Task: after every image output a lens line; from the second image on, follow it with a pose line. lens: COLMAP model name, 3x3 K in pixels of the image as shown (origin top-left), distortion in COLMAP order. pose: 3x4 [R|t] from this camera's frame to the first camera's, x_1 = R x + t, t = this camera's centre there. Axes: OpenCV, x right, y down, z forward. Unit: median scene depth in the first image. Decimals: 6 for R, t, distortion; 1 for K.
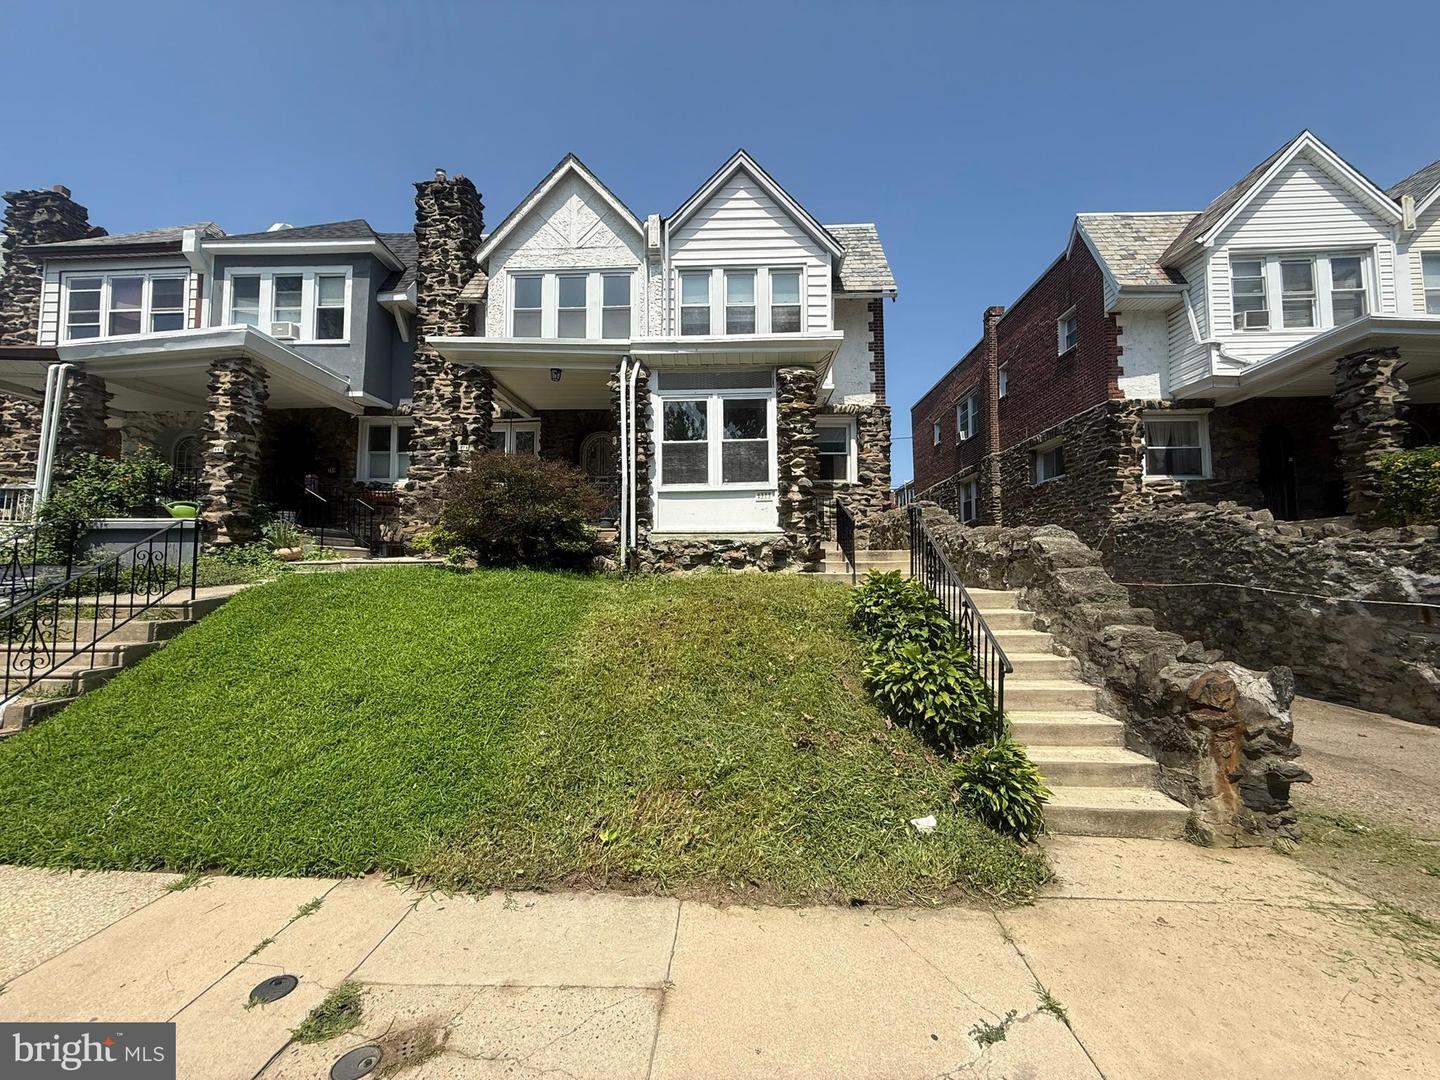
lens RADIAL K [[576.1, 0, 719.5], [0, 576.1, 541.7], [0, 0, 1]] dist [0.001495, 0.000177]
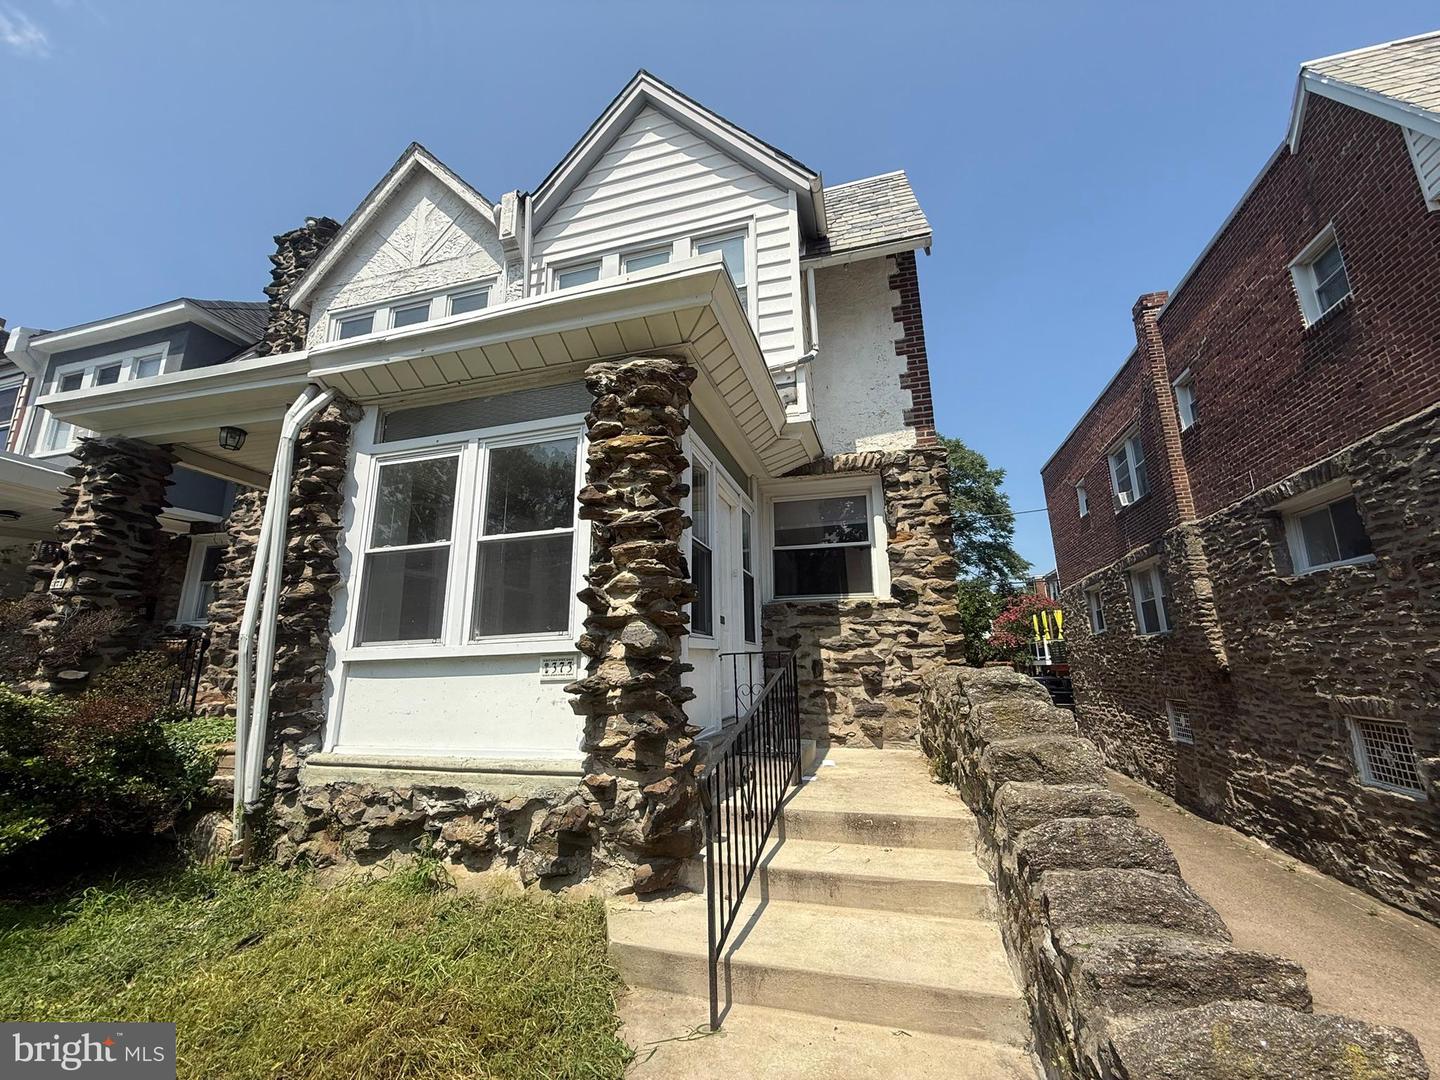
lens RADIAL K [[576.1, 0, 717.1], [0, 576.1, 540.5], [0, 0, 1]] dist [0.001495, 0.000177]
pose [[0.970610, -0.065230, -0.231648, 0.224578], [0.026524, 0.985697, -0.166424, -0.077105], [0.239191, 0.155389, 0.958458, 0.497493]]
